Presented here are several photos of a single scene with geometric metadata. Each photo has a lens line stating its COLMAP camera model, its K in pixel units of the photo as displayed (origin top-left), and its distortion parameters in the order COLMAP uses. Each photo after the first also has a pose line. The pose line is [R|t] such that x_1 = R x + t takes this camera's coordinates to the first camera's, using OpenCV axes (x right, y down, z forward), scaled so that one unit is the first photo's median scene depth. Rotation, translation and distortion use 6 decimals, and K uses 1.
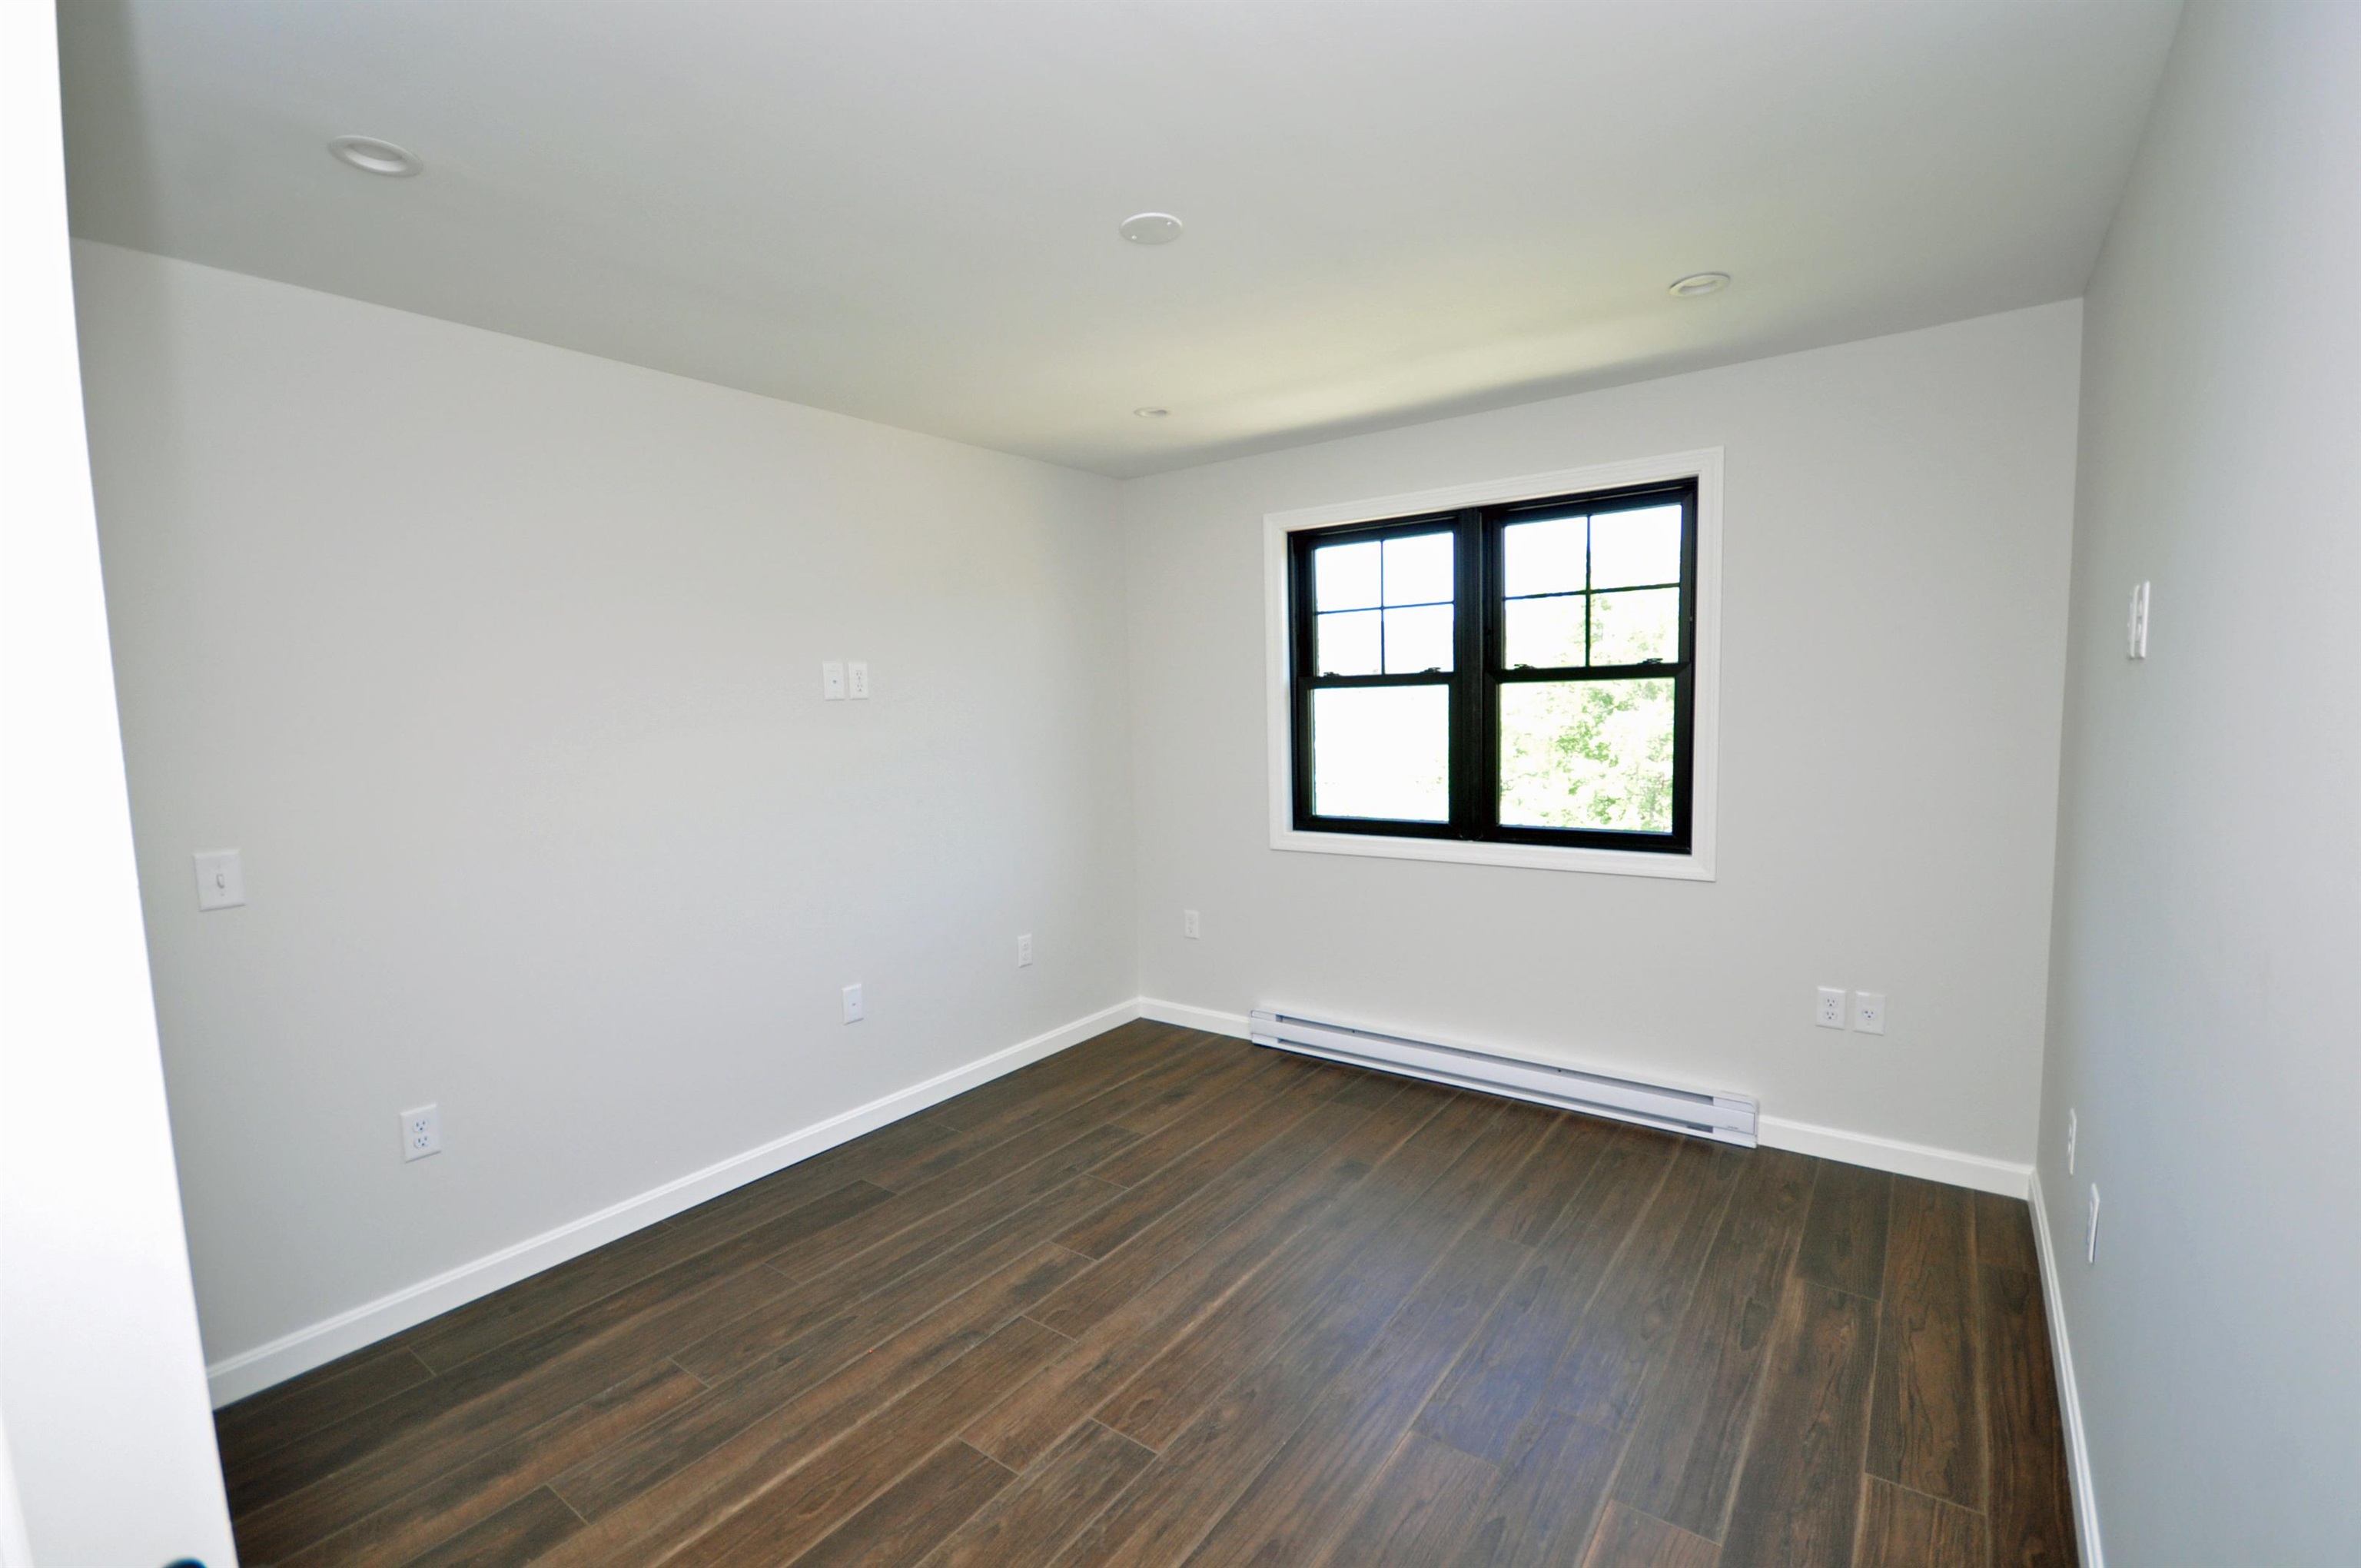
lens RADIAL K [[1025.4, 0, 1180.5], [0, 1025.4, 784.0], [0, 0, 1]] dist [-0.002181, -0.000234]
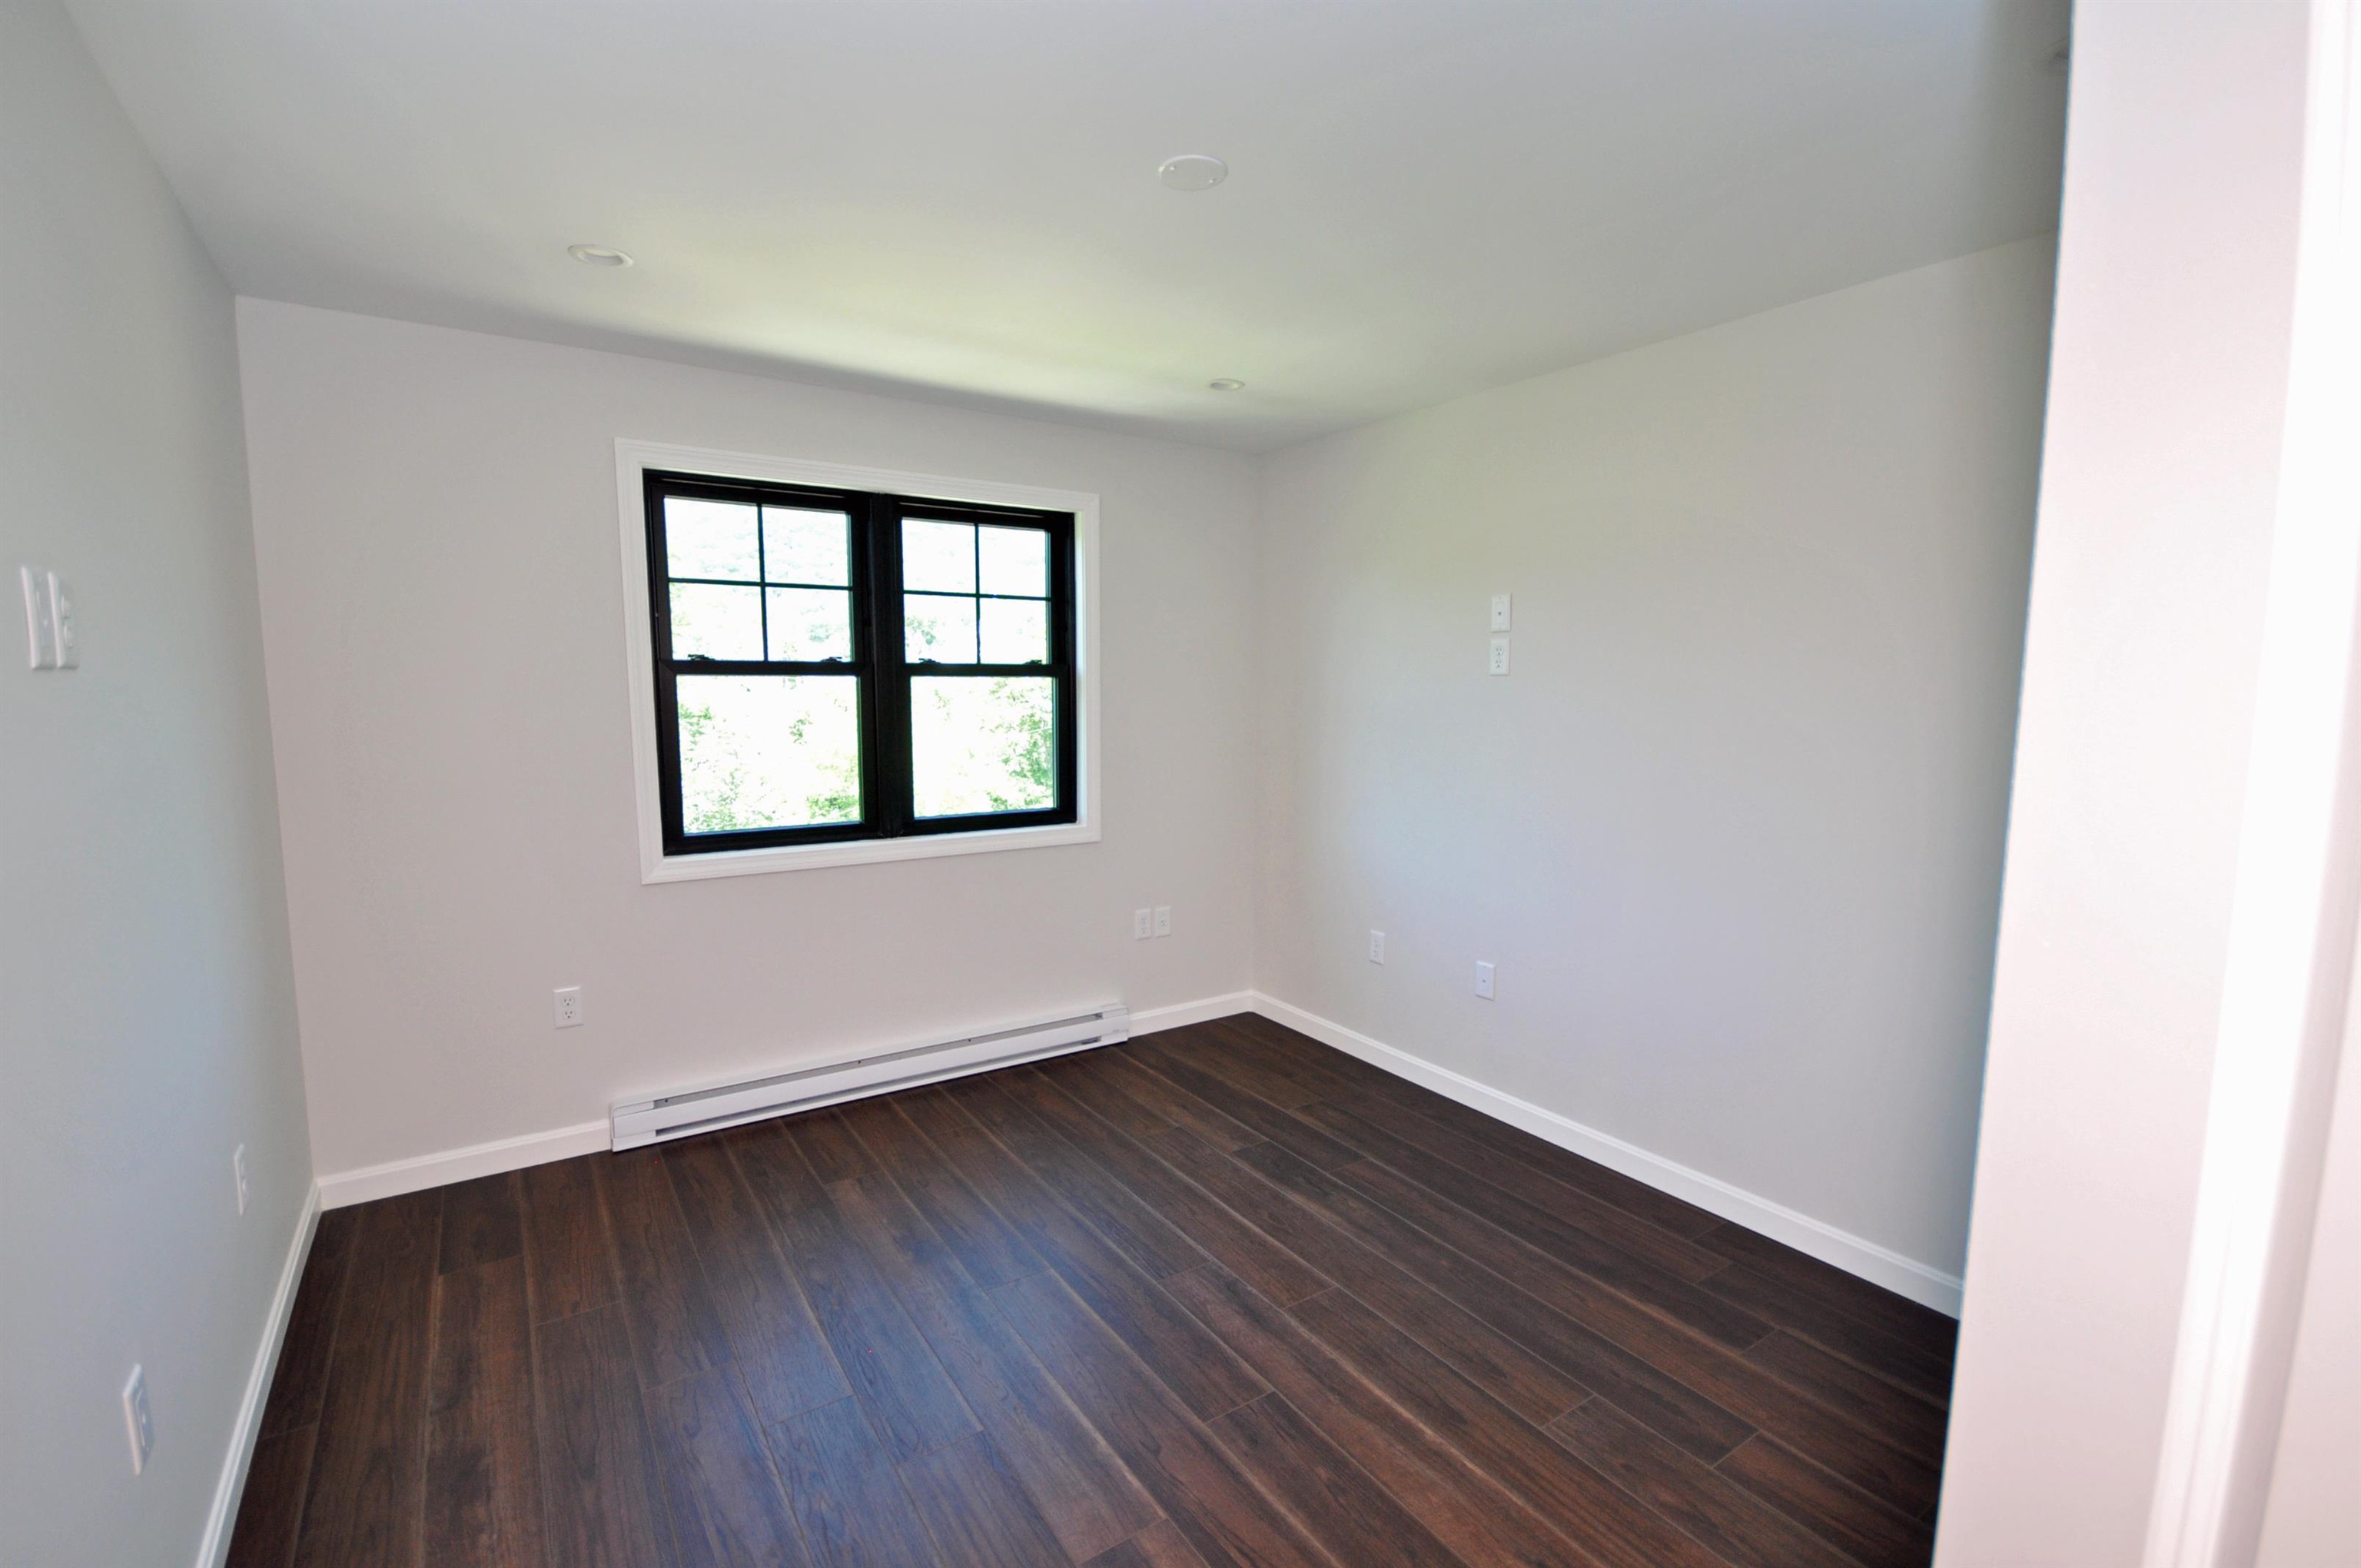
lens RADIAL K [[1041.0, 0, 1169.9], [0, 1041.0, 787.0], [0, 0, 1]] dist [-0.001524, -0.000180]
pose [[0.349277, -0.064893, 0.934770, -0.541963], [0.066435, 0.996803, 0.044376, -0.018514], [-0.934661, 0.046602, 0.352472, 0.399007]]
